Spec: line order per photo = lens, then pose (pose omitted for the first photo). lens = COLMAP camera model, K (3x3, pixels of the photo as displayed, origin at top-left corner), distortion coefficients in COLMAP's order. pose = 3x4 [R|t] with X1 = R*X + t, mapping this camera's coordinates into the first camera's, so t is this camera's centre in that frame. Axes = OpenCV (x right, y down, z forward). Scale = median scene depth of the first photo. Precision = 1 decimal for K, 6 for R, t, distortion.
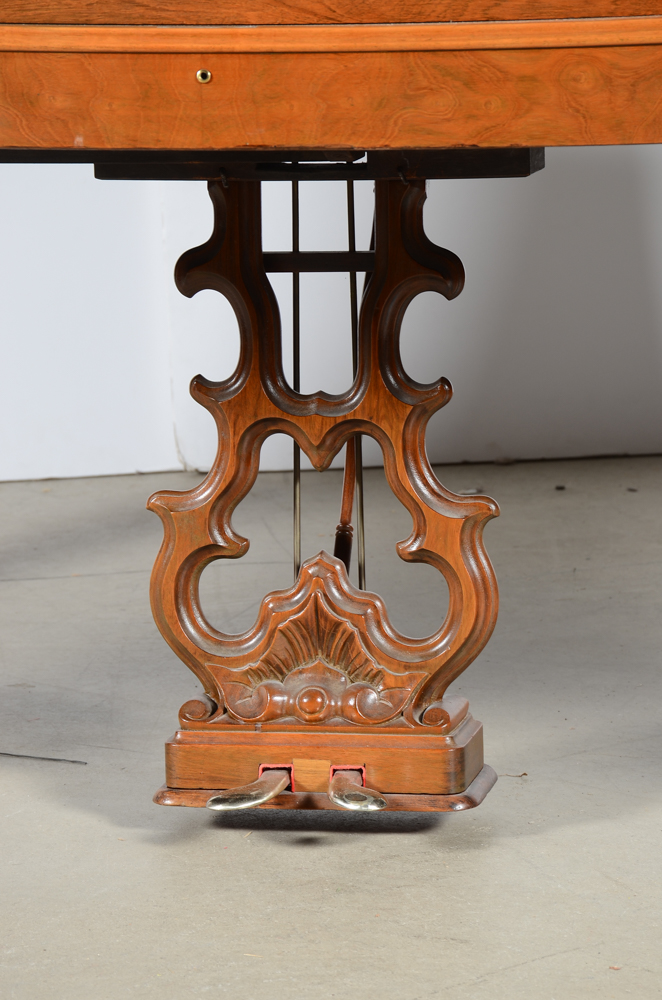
lens RADIAL K [[3885.2, 0, 331.0], [0, 3885.2, 500.0], [0, 0, 1]] dist [1.156928, 1.152023]
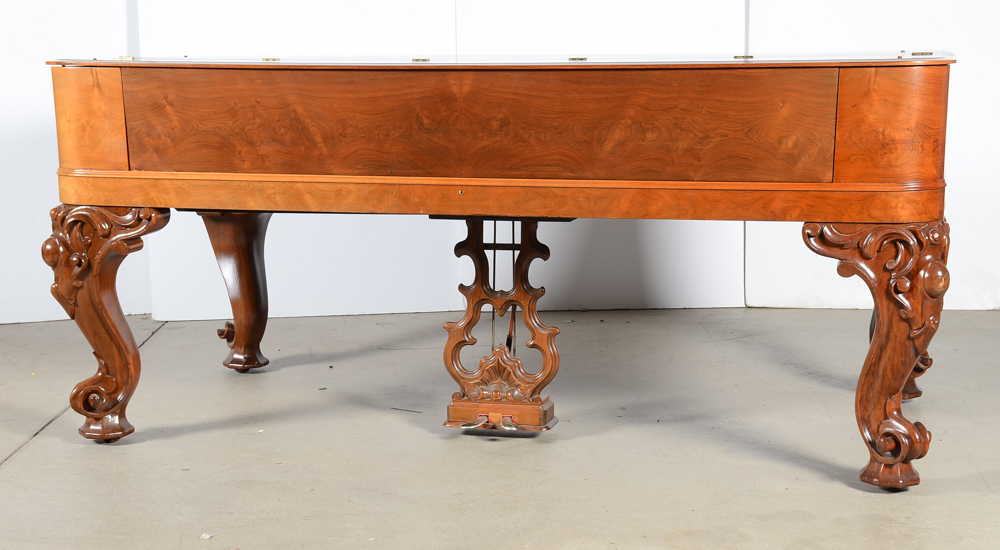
lens RADIAL K [[1641.2, 0, 500.9], [0, 1641.2, 295.6], [0, 0, 1]] dist [0.147252, 0.058769]
pose [[0.999294, 0.025783, -0.027309, 0.031224], [-0.026114, 0.999589, -0.011853, -0.008641], [0.026992, 0.012557, 0.999557, -0.260091]]
